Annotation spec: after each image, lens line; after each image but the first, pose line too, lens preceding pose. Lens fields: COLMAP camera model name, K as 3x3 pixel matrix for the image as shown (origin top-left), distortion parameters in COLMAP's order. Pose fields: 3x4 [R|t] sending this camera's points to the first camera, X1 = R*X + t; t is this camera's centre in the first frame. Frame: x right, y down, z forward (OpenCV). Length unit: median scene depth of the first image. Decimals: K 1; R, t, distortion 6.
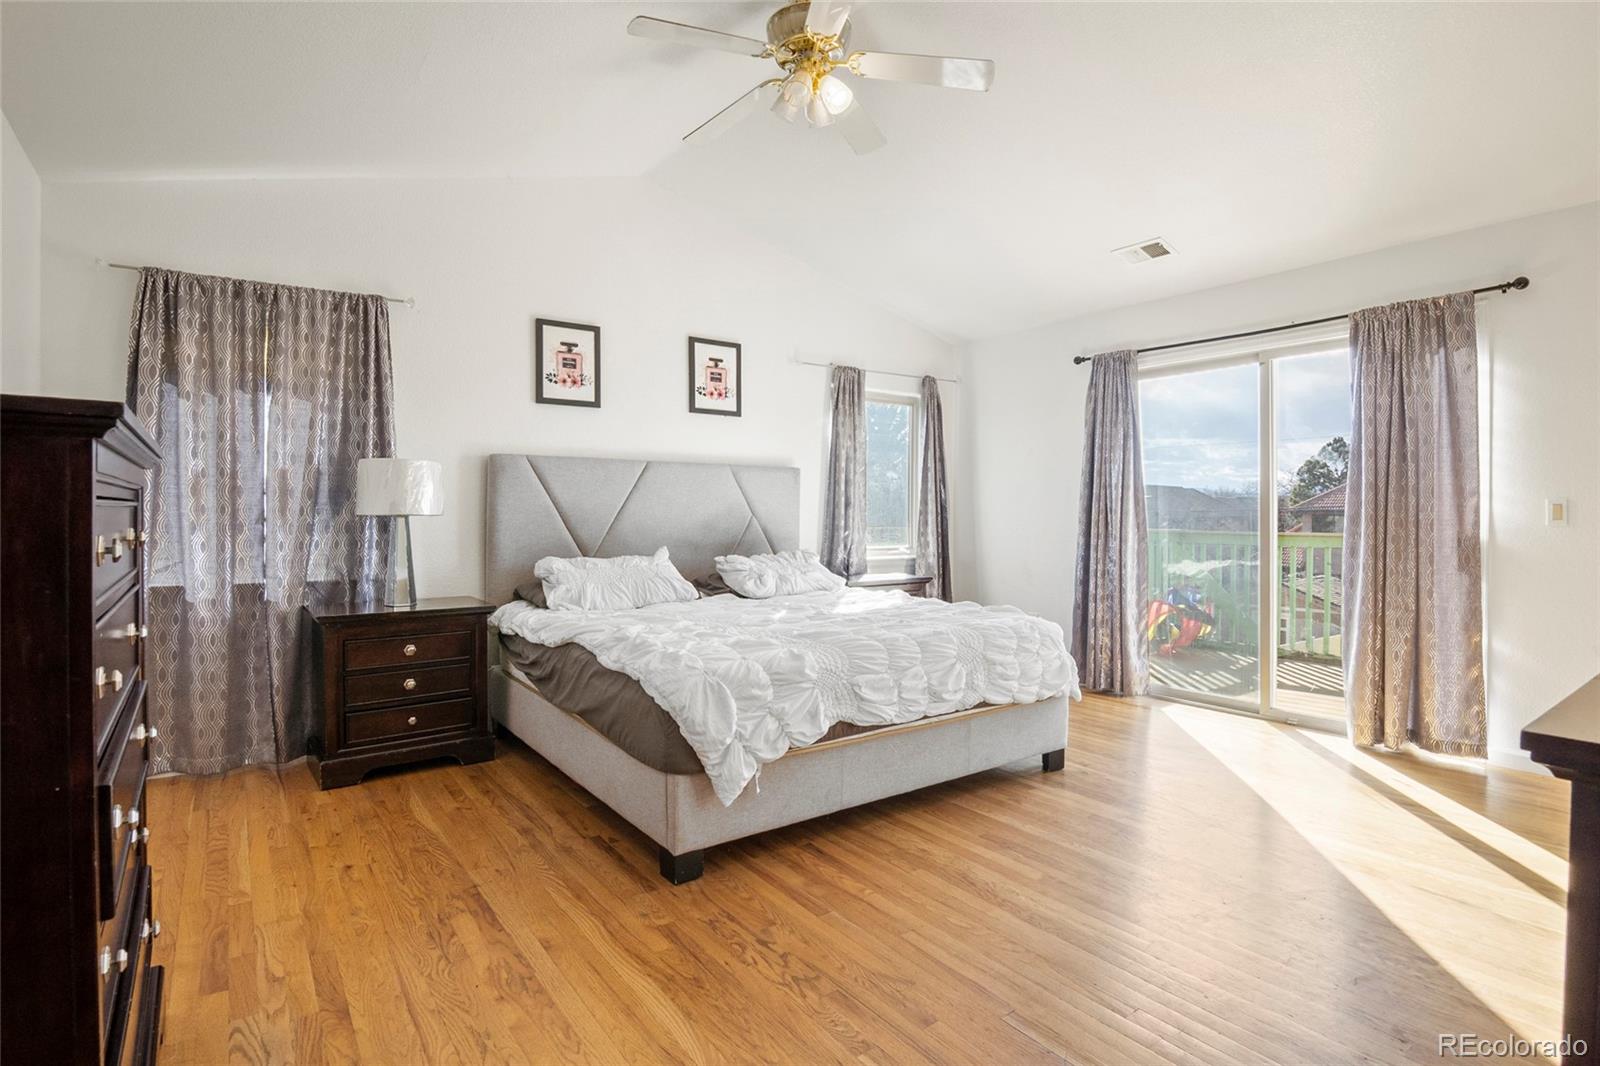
lens RADIAL K [[793.9, 0, 799.6], [0, 793.9, 508.7], [0, 0, 1]] dist [-0.012270, -0.009881]
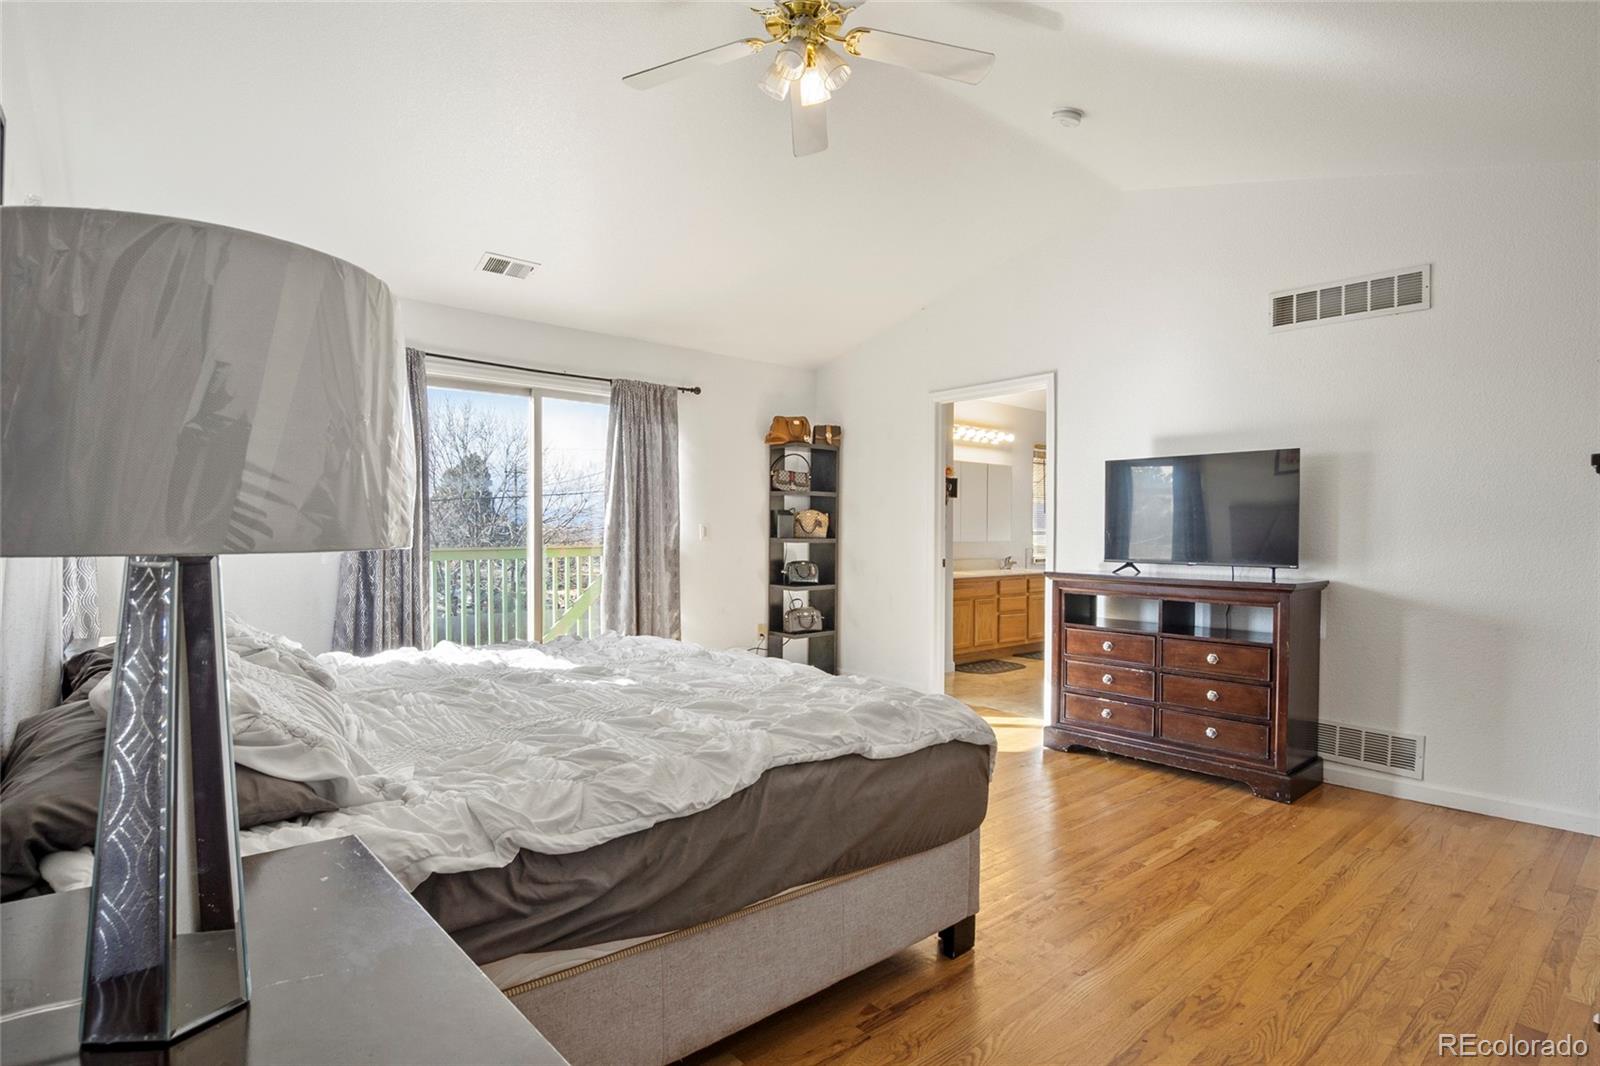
lens RADIAL K [[794.7, 0, 800.0], [0, 794.7, 533.0], [0, 0, 1]] dist [-0.013031, -0.020267]
pose [[-0.069233, -0.000376, 0.997600, -0.521233], [-0.013259, 0.999912, -0.000544, 0.003096], [-0.997512, -0.013264, -0.069232, 0.633865]]
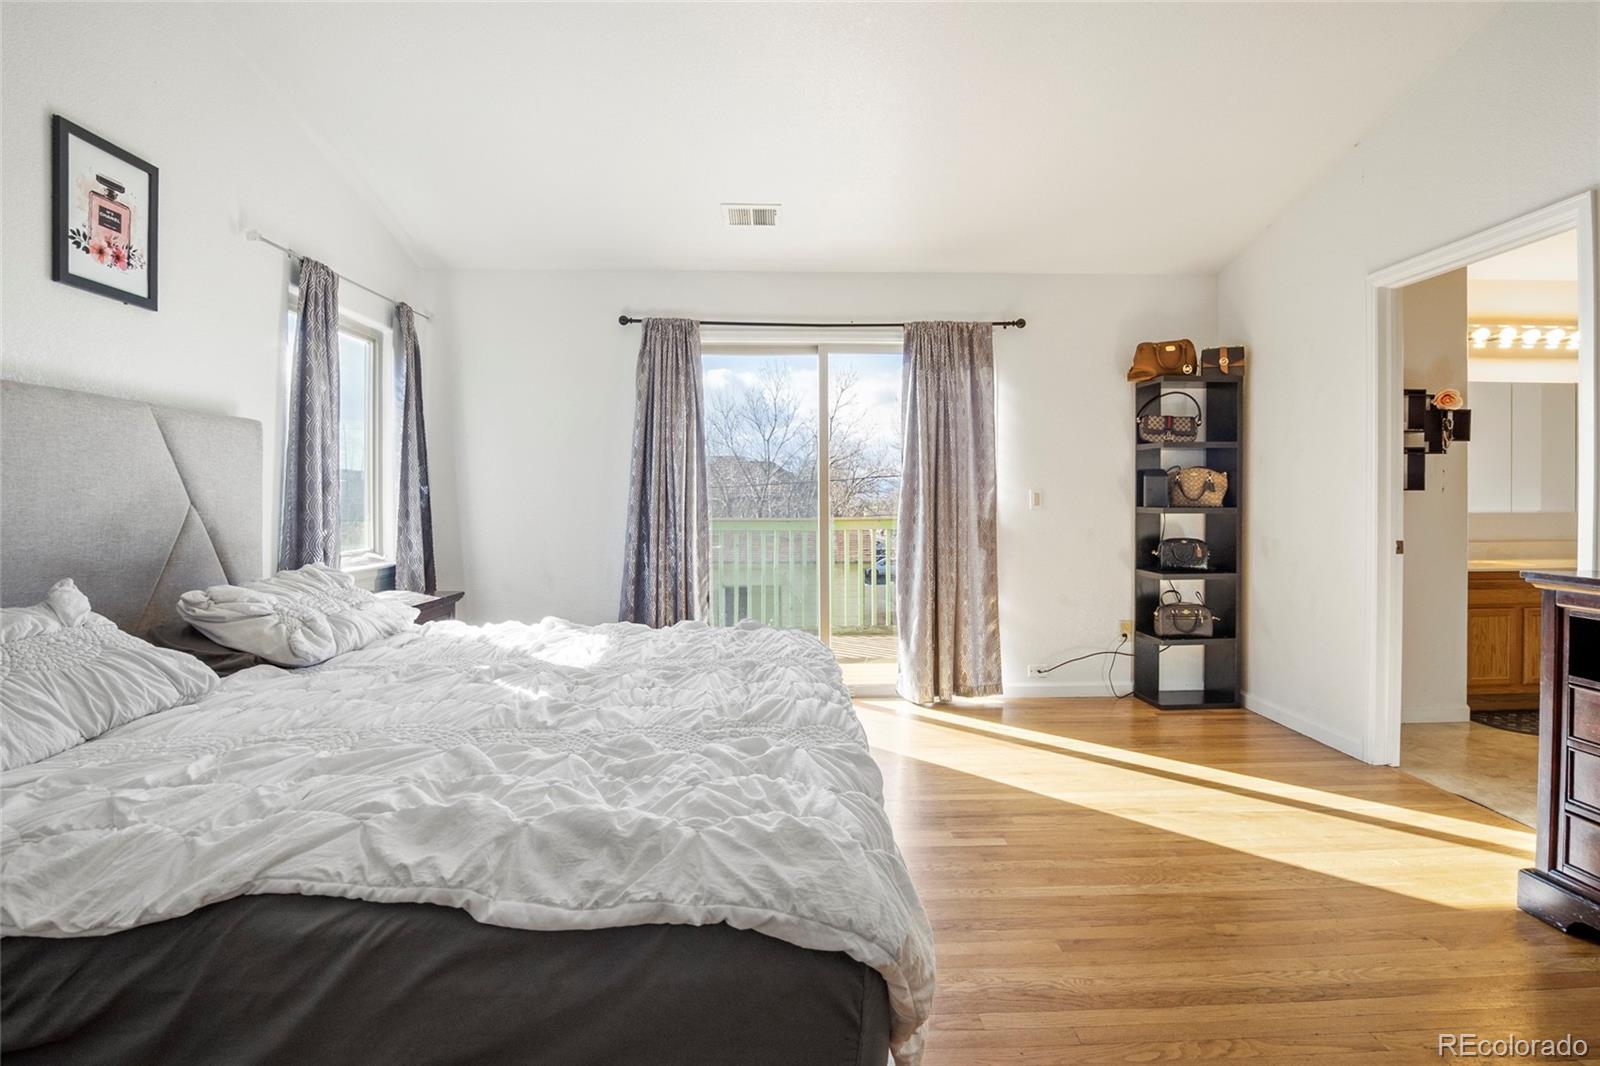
lens RADIAL K [[793.9, 0, 799.6], [0, 793.9, 508.7], [0, 0, 1]] dist [-0.012270, -0.009881]
pose [[0.565171, -0.009462, 0.824919, -0.264897], [-0.004708, 0.999881, 0.014694, 0.001104], [-0.824960, -0.012188, 0.565060, 0.391671]]
